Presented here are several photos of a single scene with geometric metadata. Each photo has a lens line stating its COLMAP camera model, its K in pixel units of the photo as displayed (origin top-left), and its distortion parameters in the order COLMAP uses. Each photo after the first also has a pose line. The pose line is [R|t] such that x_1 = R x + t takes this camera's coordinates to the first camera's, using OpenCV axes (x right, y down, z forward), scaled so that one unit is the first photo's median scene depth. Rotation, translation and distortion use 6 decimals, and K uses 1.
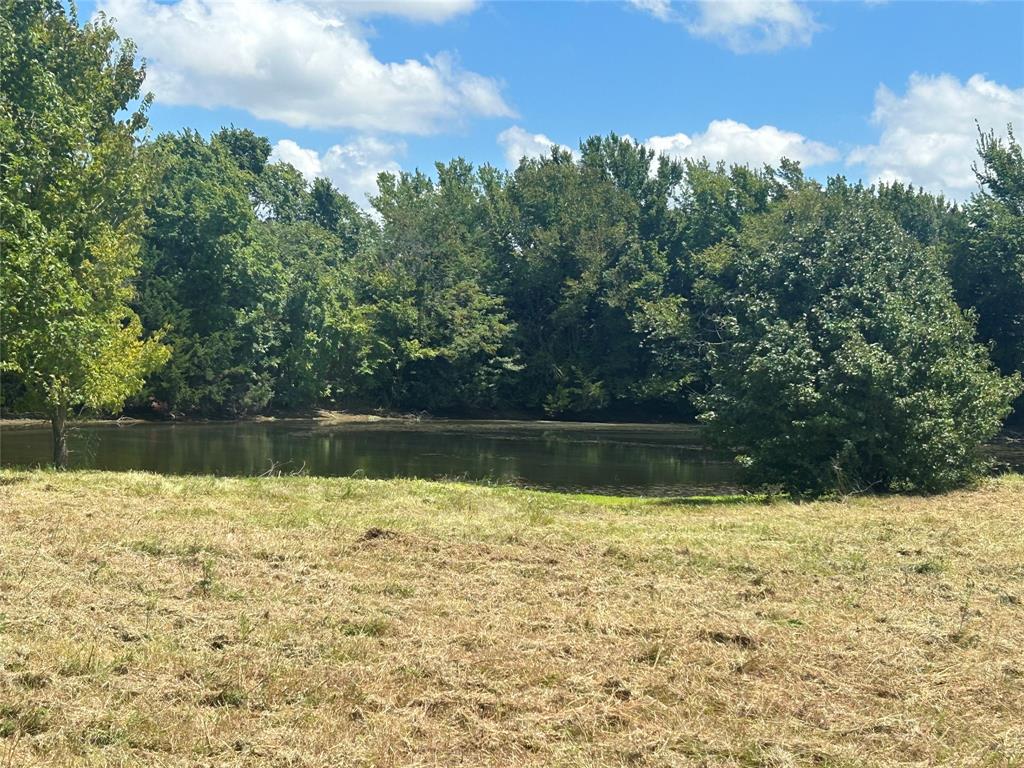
lens RADIAL K [[1770.2, 0, 513.5], [0, 1770.2, 382.5], [0, 0, 1]] dist [0.148405, 0.000000]
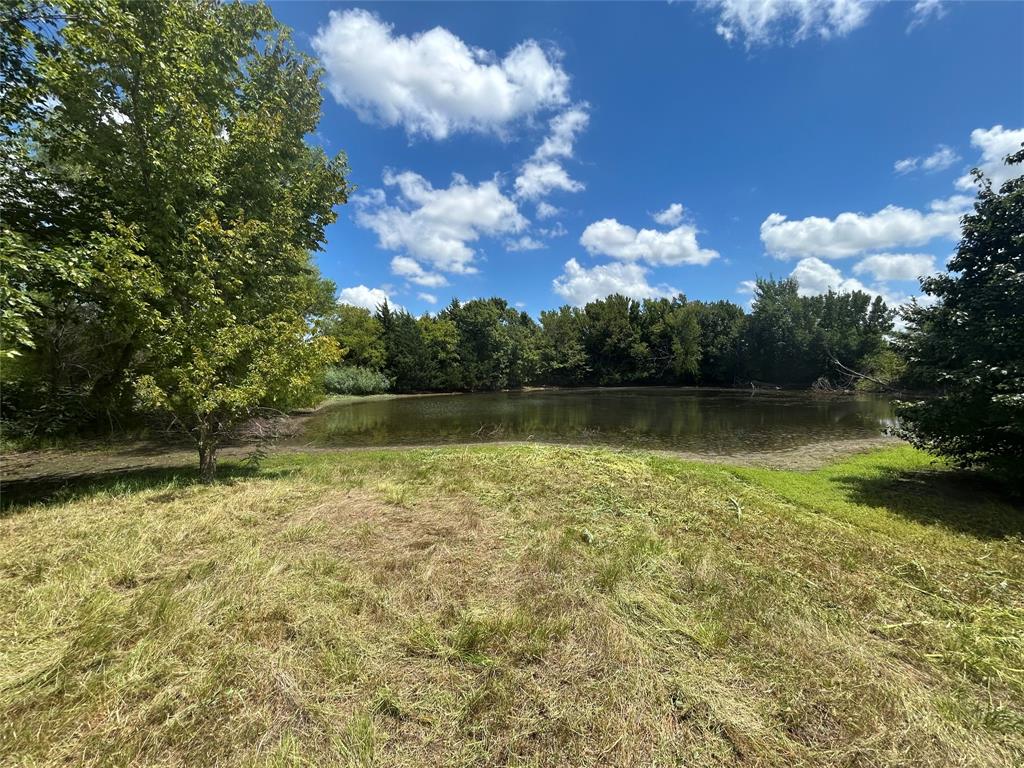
lens RADIAL K [[413.0, 0, 507.3], [0, 413.0, 410.5], [0, 0, 1]] dist [0.001991, 0.000015]
pose [[0.986221, -0.025892, -0.163393, -0.023504], [0.038913, 0.996271, 0.076999, 0.001178], [0.160790, -0.082296, 0.983552, 0.298487]]
